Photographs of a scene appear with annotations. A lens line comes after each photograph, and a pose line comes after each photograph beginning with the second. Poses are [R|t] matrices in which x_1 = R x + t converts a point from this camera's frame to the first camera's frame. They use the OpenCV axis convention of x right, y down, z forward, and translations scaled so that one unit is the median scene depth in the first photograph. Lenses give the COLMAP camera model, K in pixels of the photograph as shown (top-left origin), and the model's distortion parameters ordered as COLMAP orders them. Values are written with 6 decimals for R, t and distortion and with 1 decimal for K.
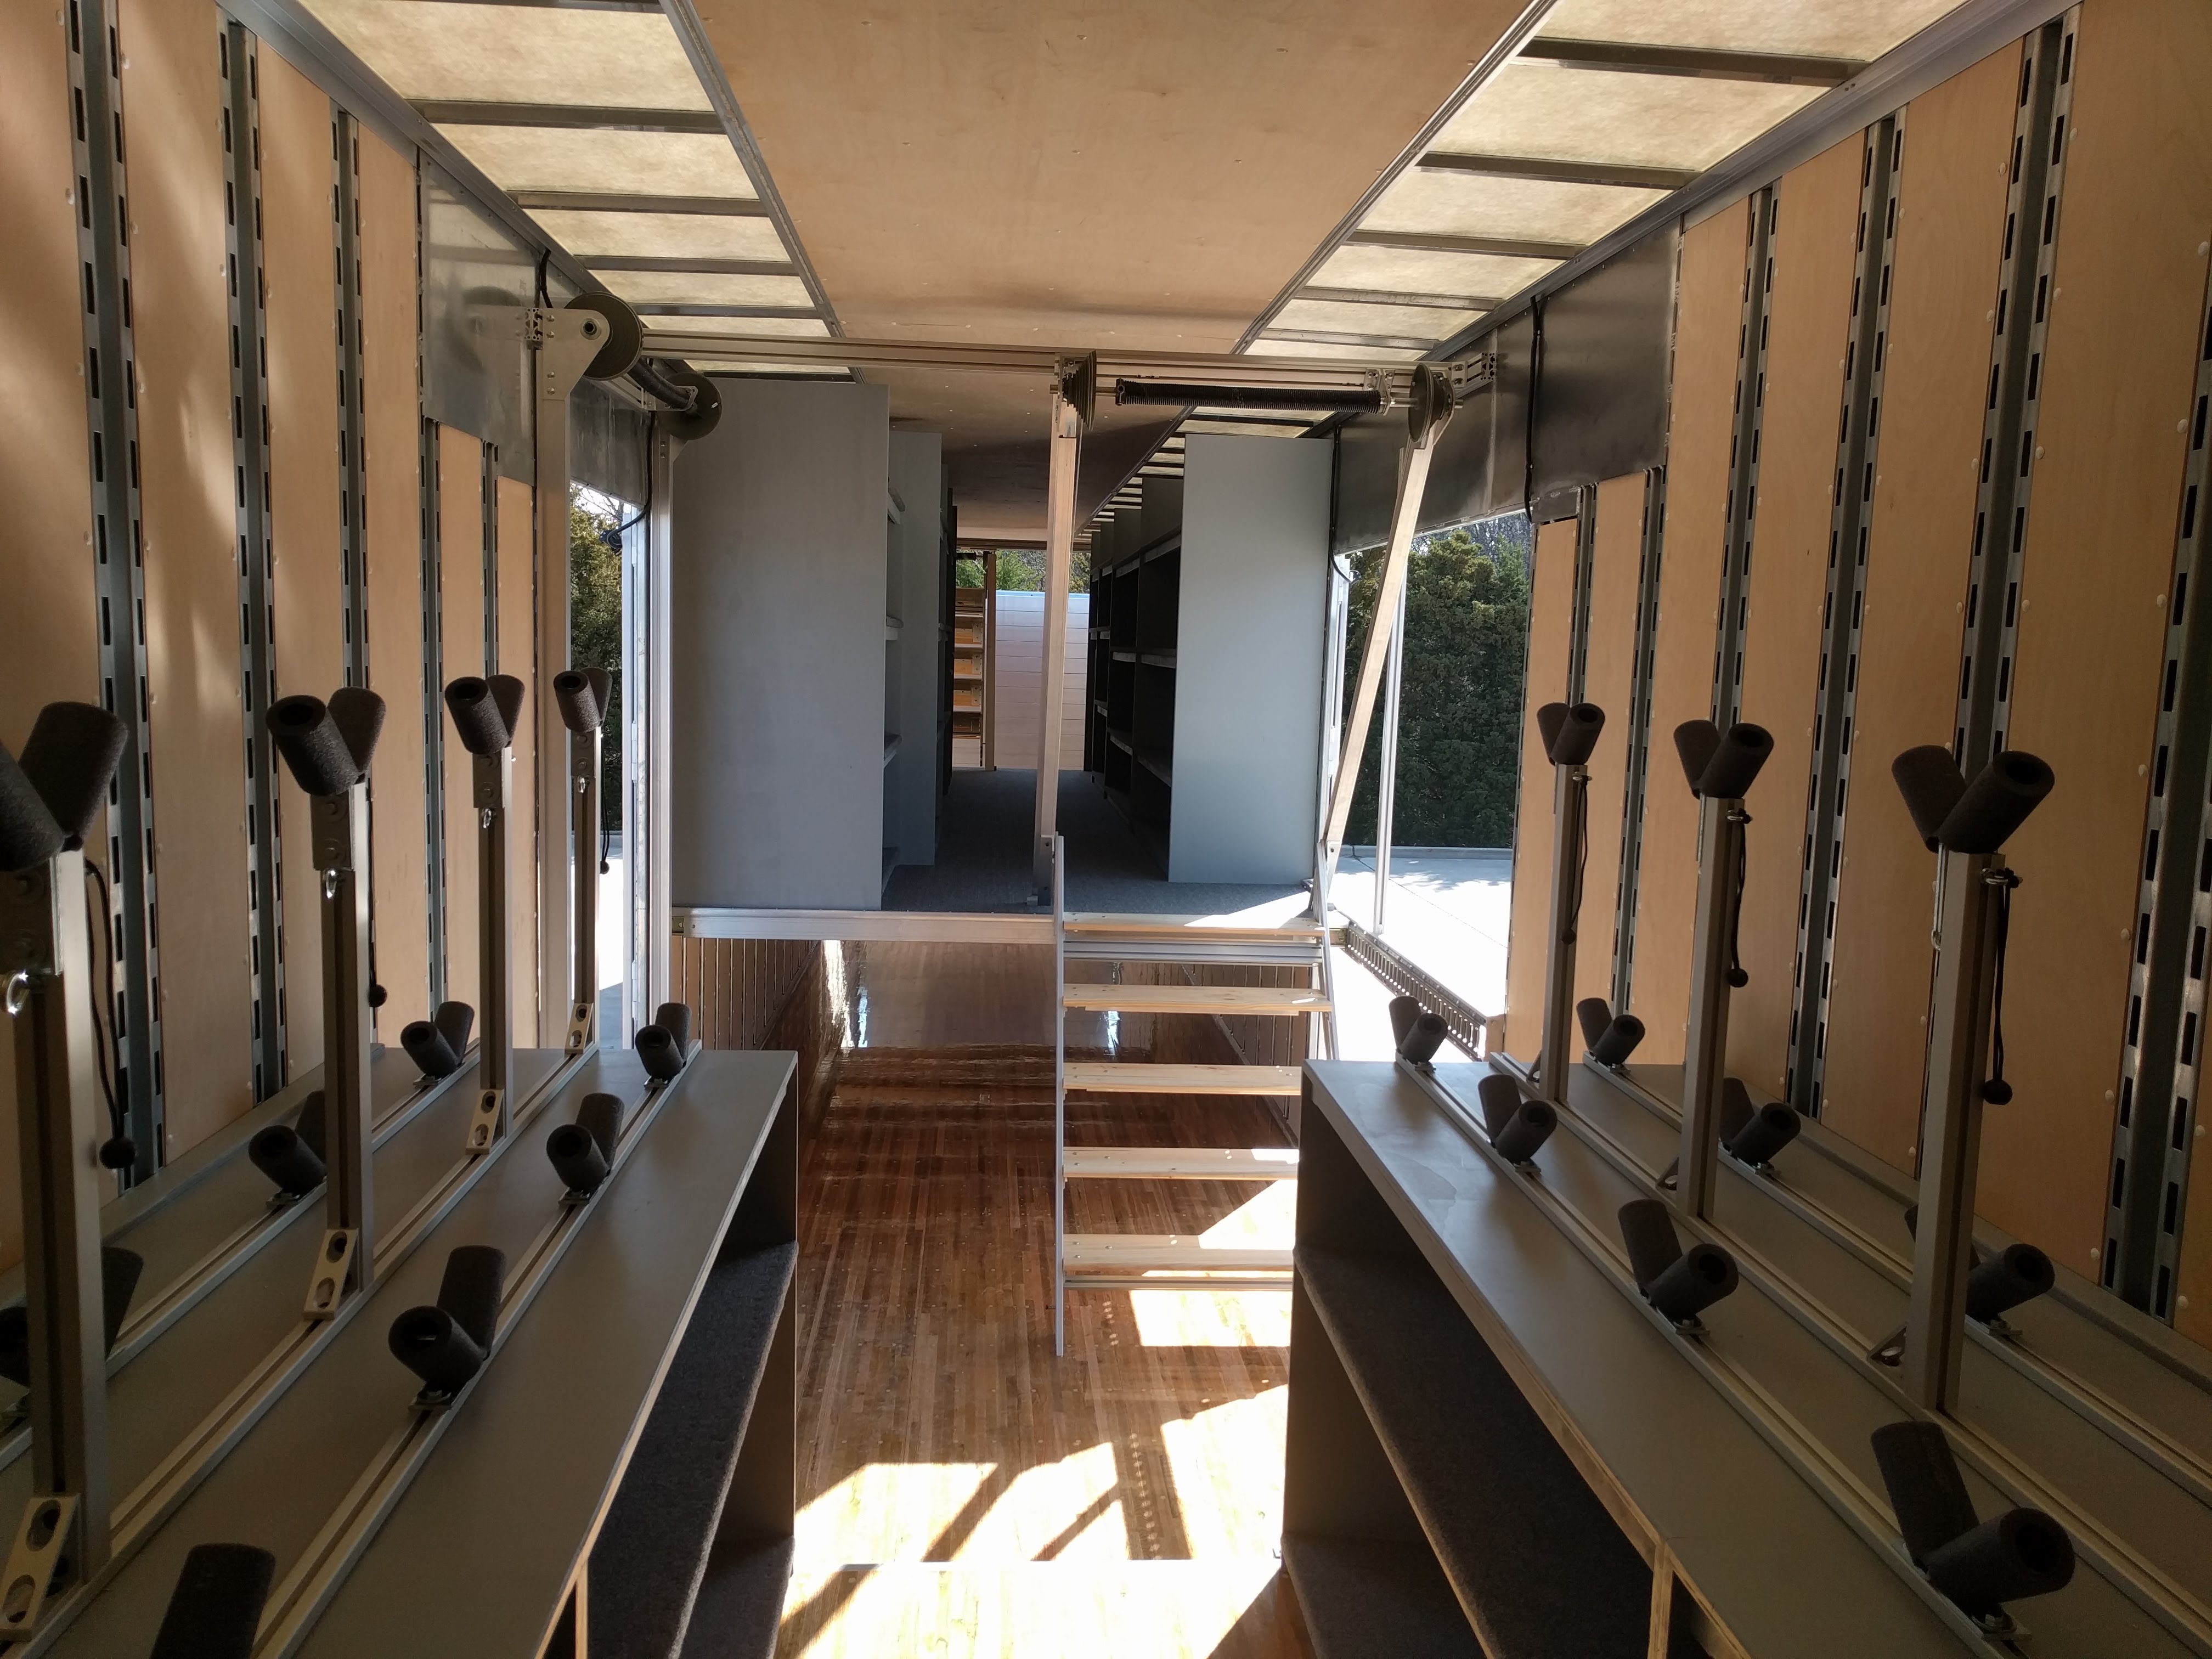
lens RADIAL K [[1636.9, 0, 1114.6], [0, 1636.9, 846.5], [0, 0, 1]] dist [-0.024771, 0.056033]
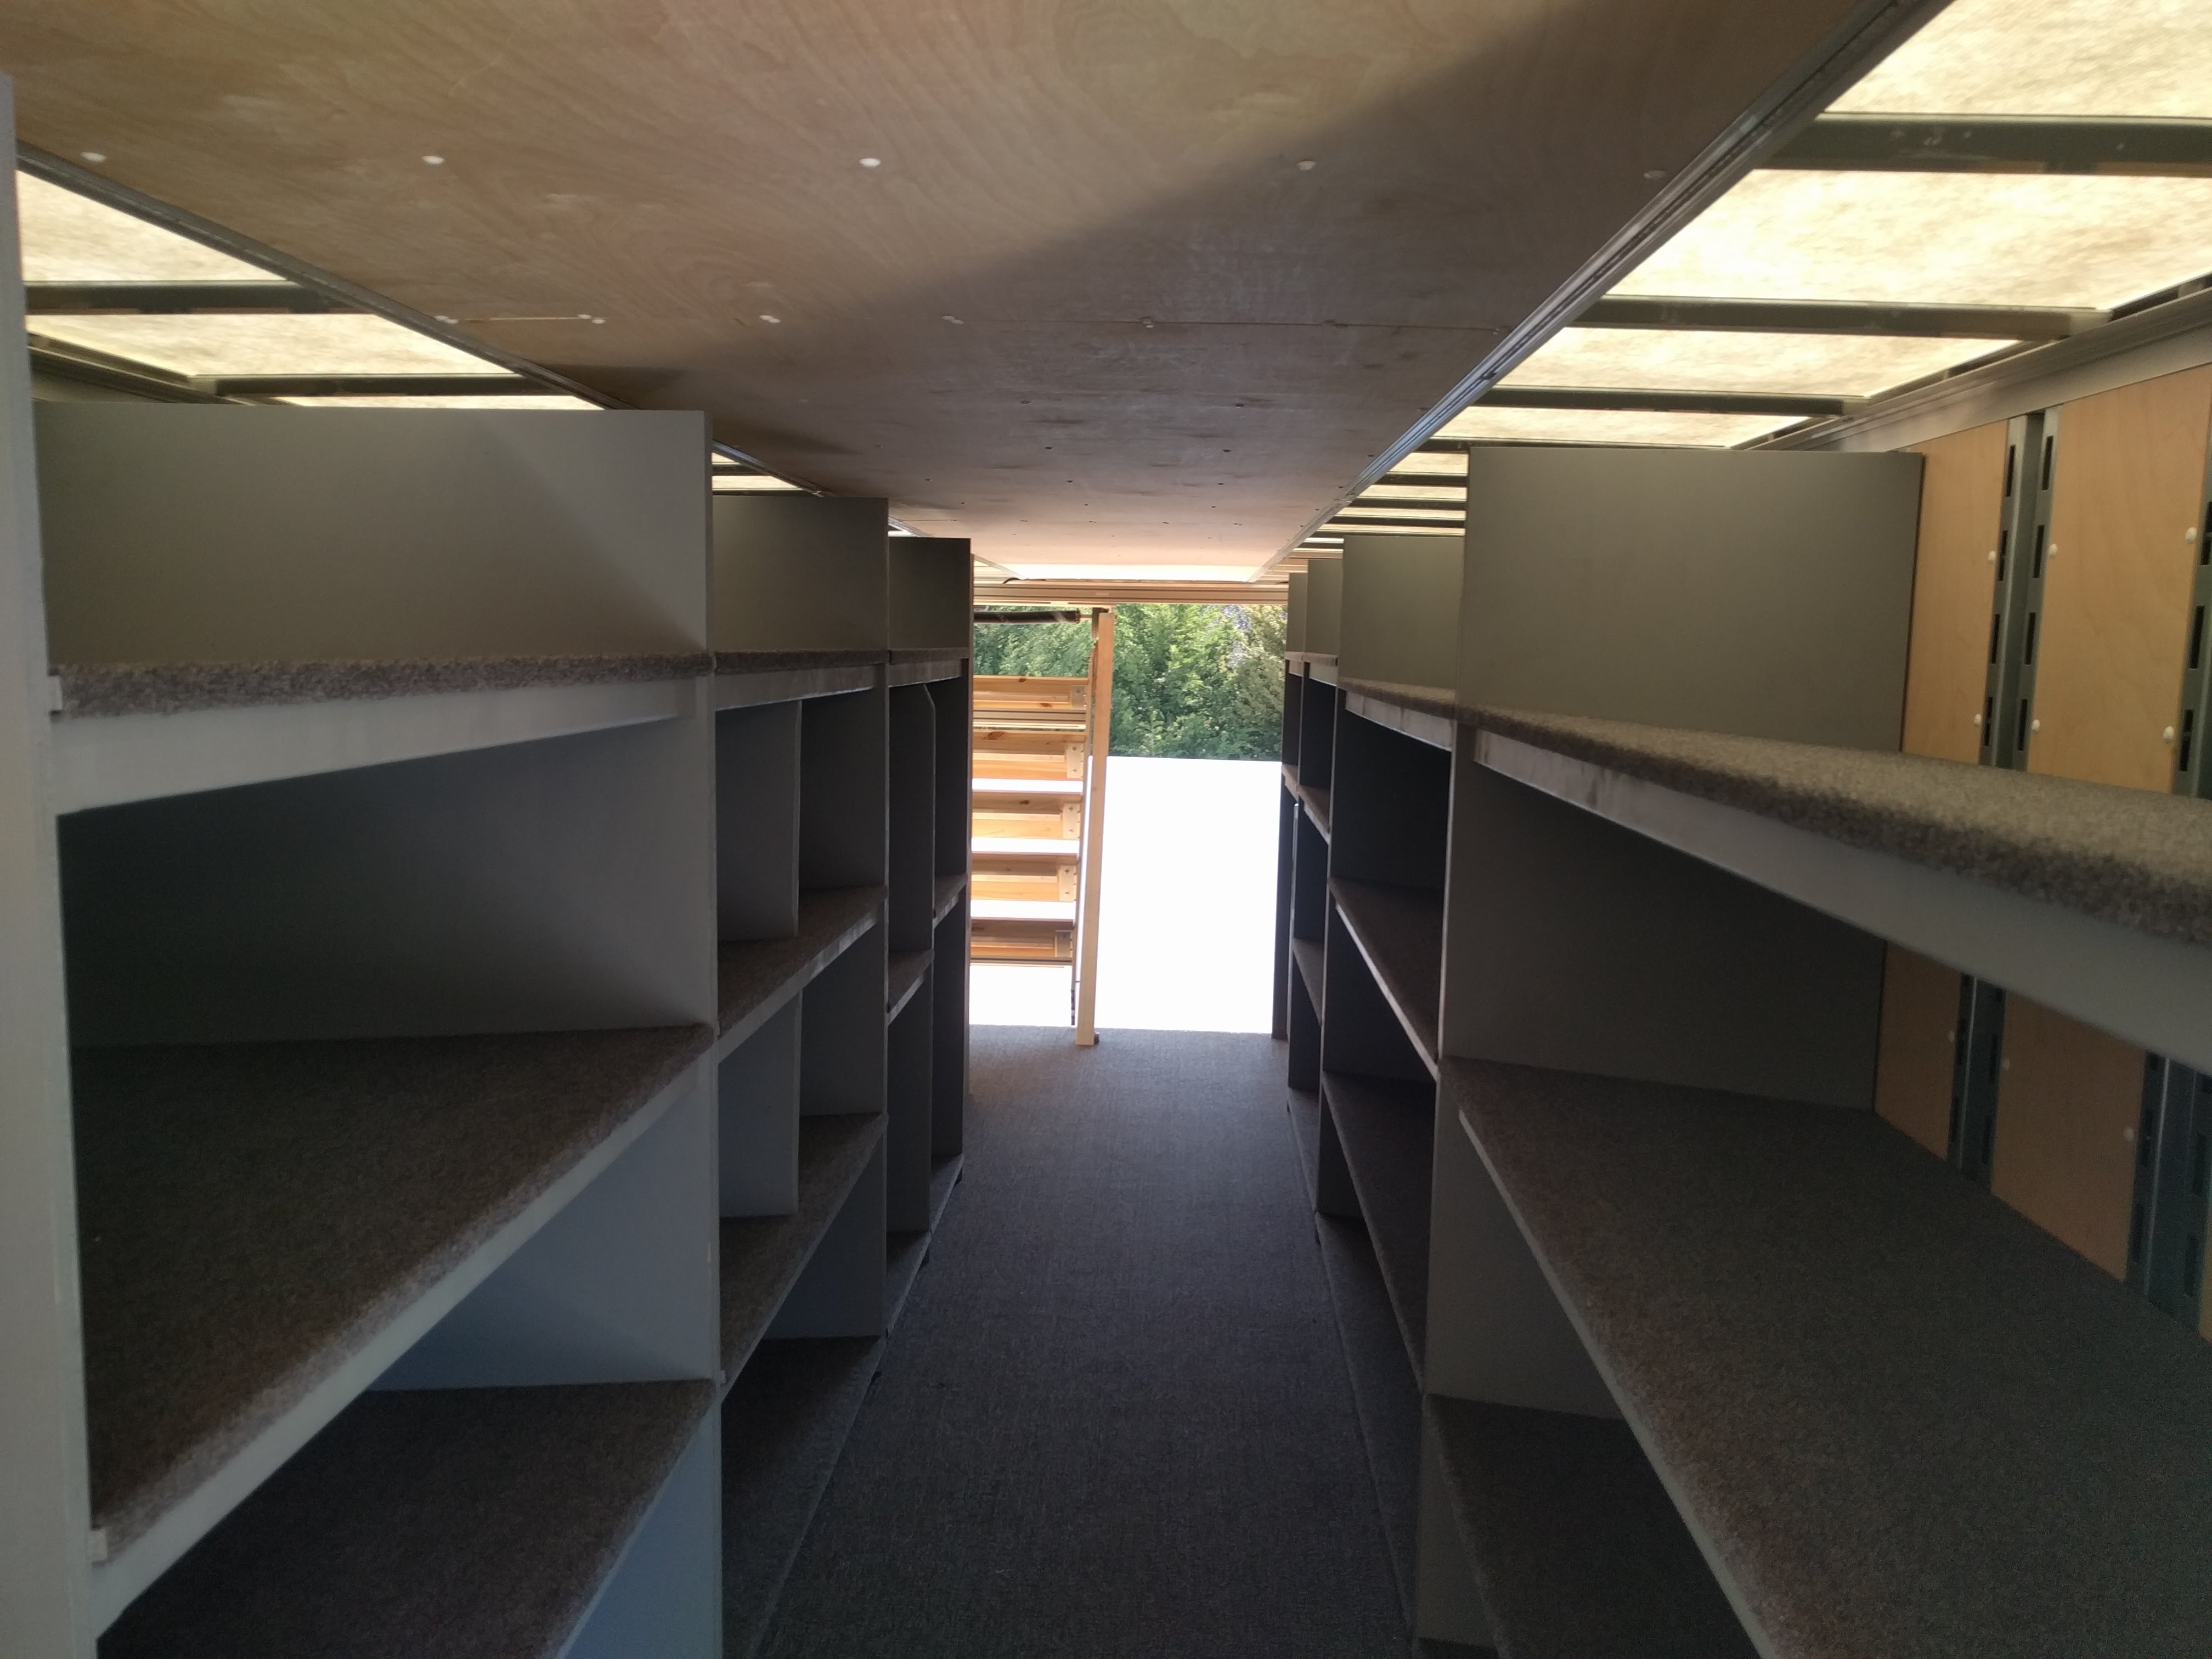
lens RADIAL K [[1649.3, 0, 1106.0], [0, 1649.3, 829.5], [0, 0, 1]] dist [-0.004205, 0.016946]
pose [[0.991898, 0.004168, -0.126972, -0.005093], [-0.005648, 0.999920, -0.011301, -0.102299], [0.126914, 0.011927, 0.991842, 0.464052]]
